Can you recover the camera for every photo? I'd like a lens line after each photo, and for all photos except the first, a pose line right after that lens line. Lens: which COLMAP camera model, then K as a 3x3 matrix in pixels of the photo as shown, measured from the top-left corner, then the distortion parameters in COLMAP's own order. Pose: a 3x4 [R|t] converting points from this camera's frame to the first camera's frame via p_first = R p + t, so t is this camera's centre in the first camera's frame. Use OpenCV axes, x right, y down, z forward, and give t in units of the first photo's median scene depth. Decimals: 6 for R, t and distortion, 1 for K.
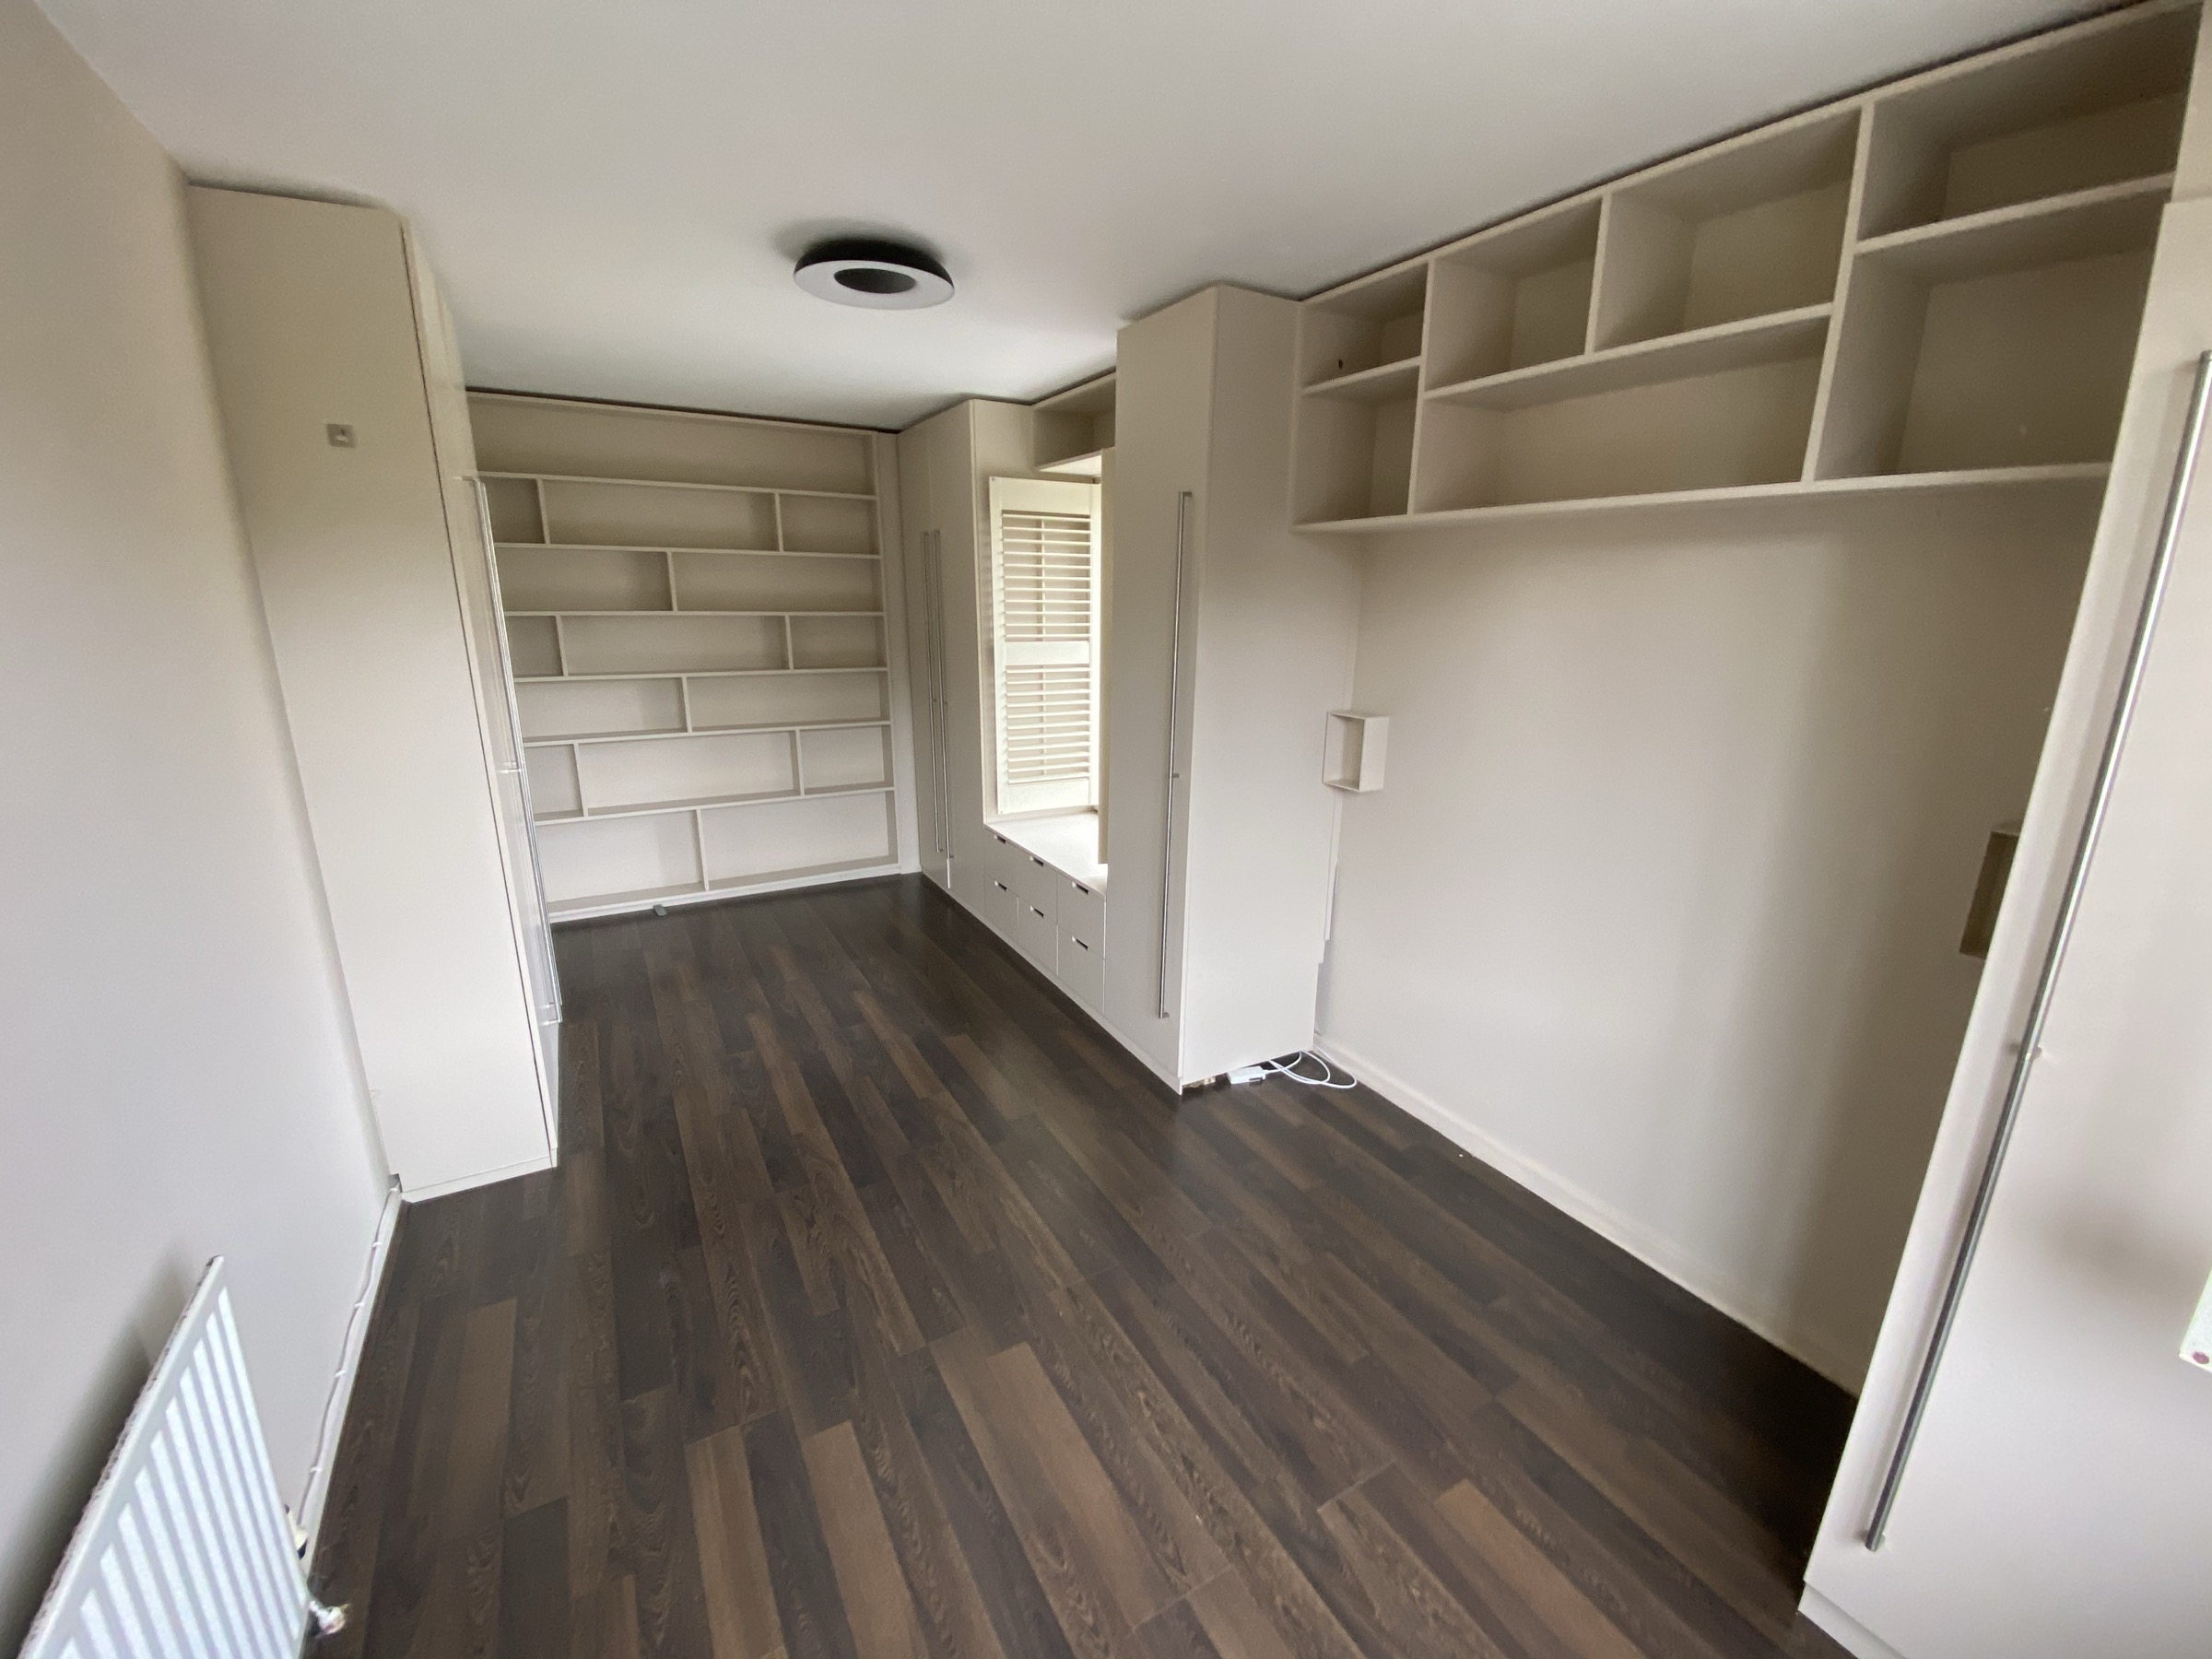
lens RADIAL K [[896.2, 0, 1106.0], [0, 896.2, 829.5], [0, 0, 1]] dist [0.000648, -0.000330]
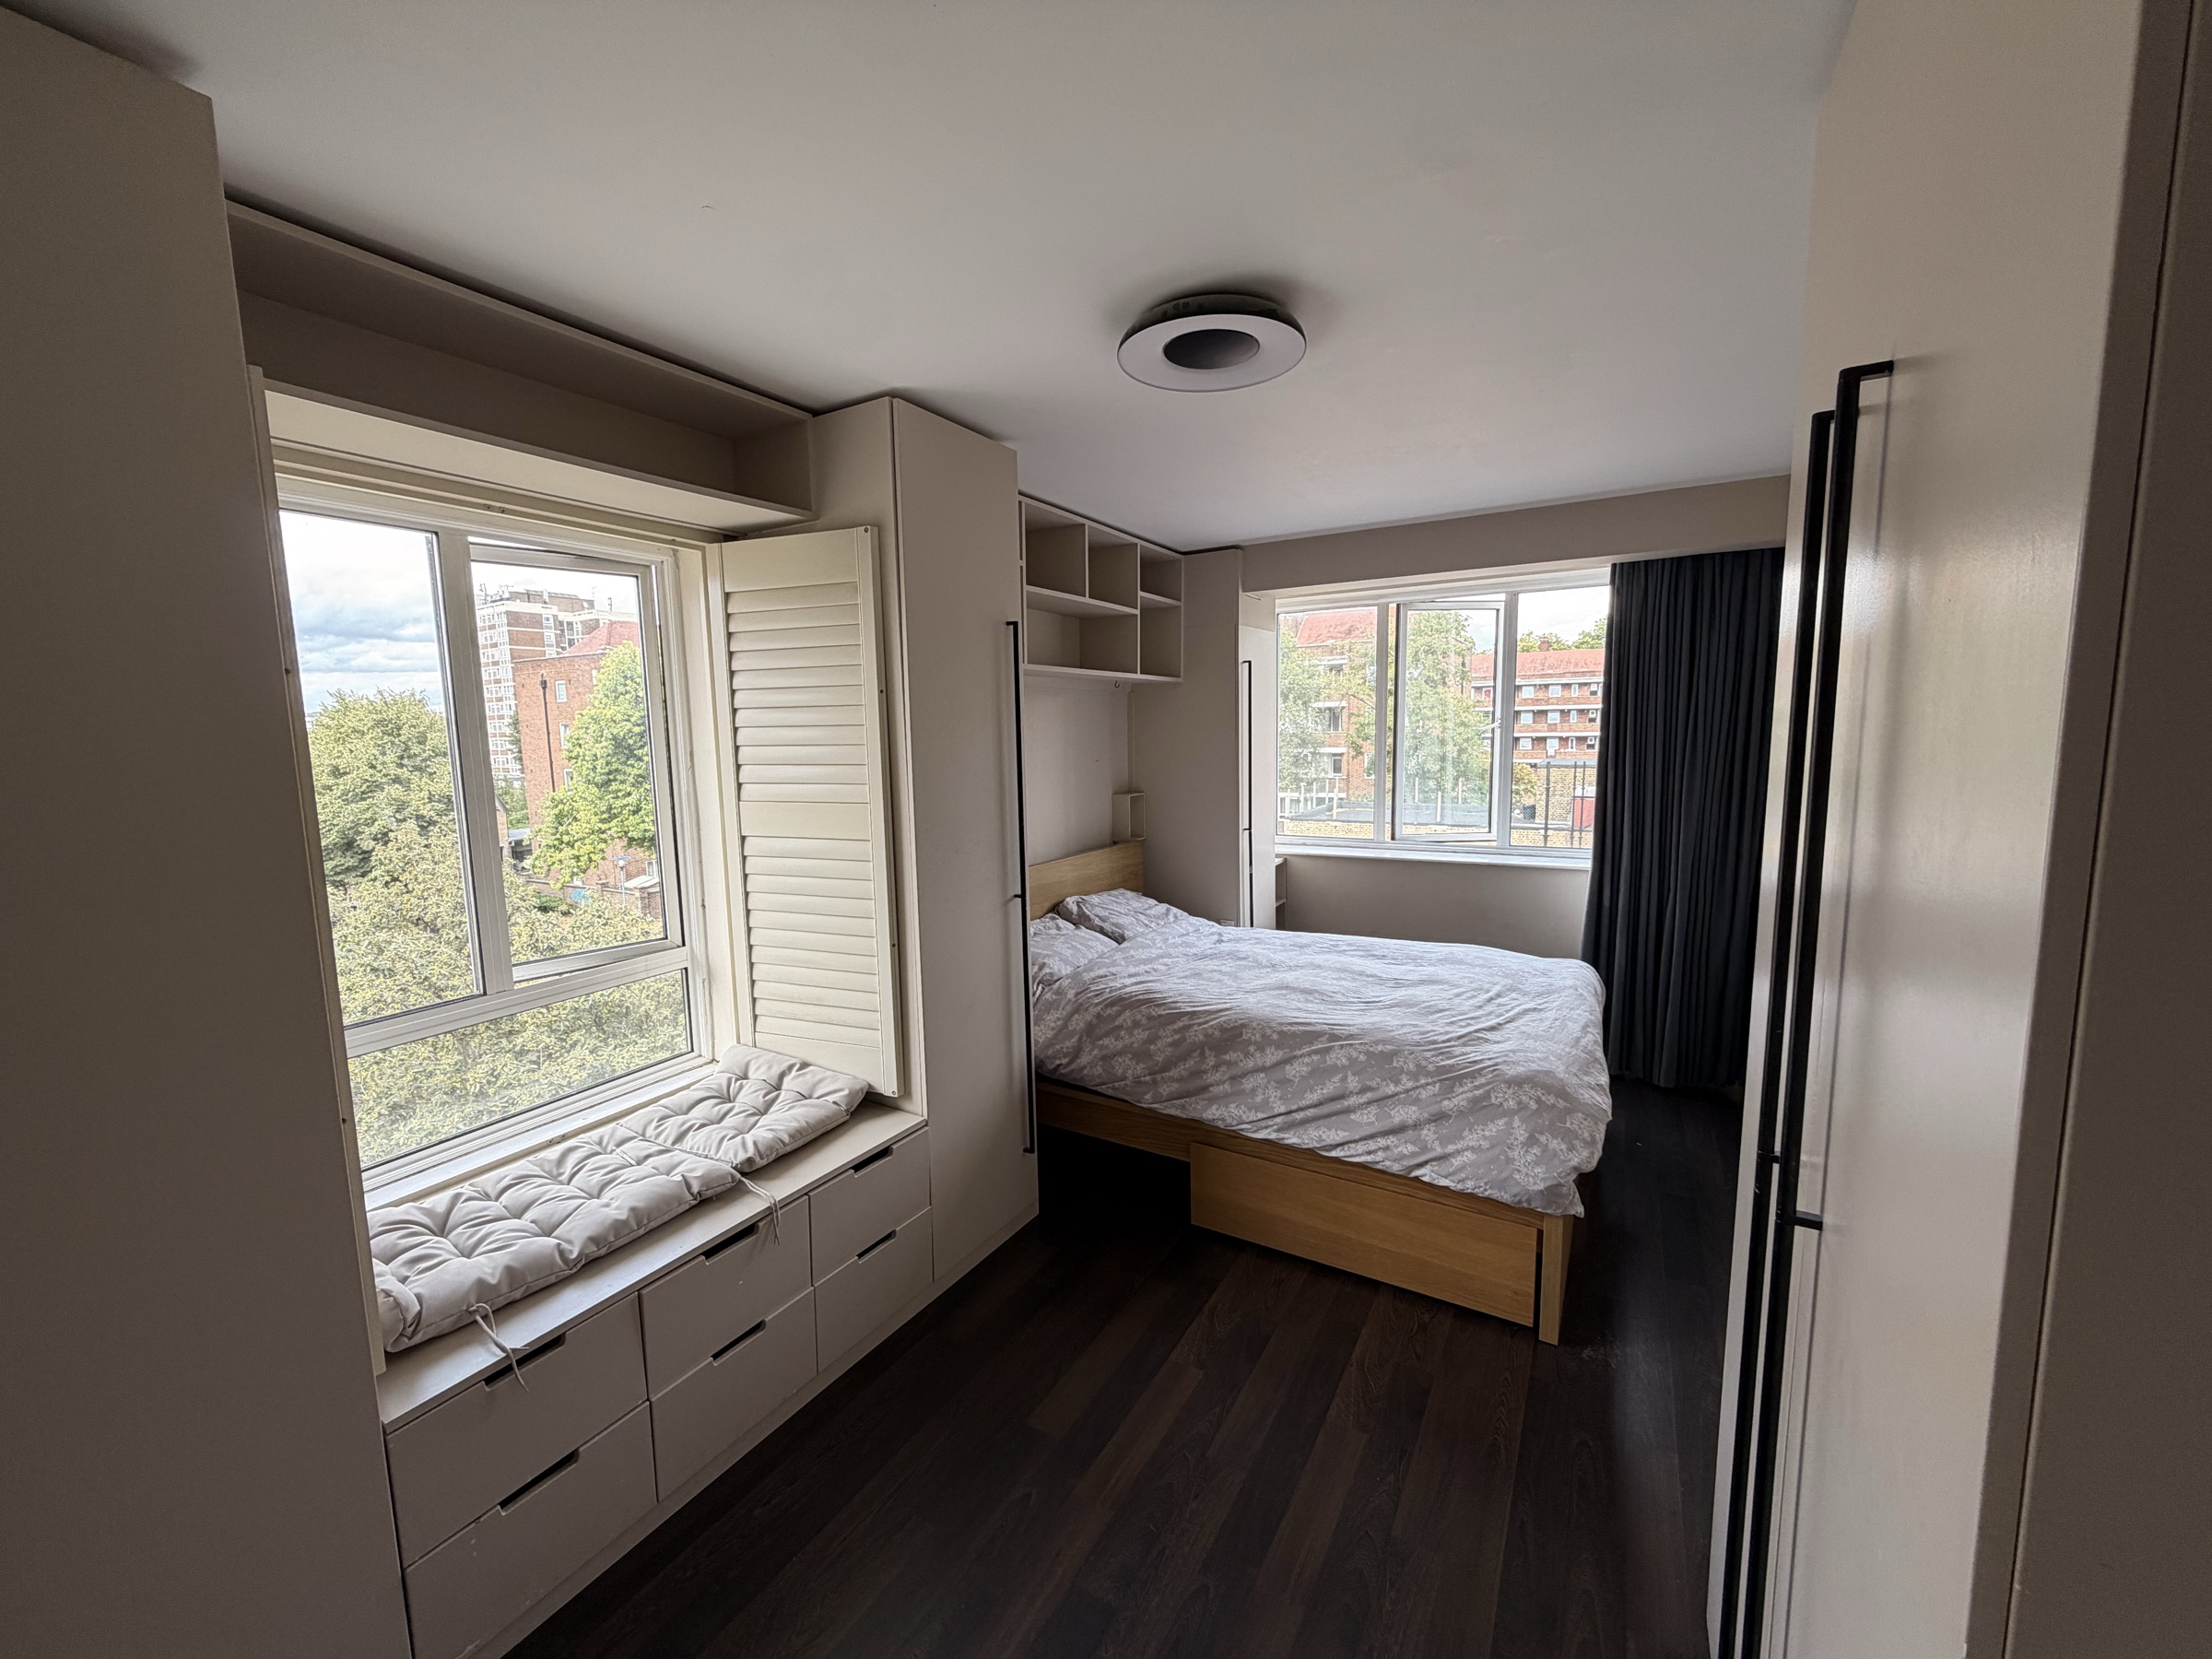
lens RADIAL K [[896.2, 0, 1106.0], [0, 896.2, 829.5], [0, 0, 1]] dist [0.000648, -0.000330]
pose [[-0.509542, -0.105049, 0.854009, -0.836110], [0.233641, 0.938337, 0.254823, -0.370227], [-0.828117, 0.329375, -0.453579, 1.384088]]
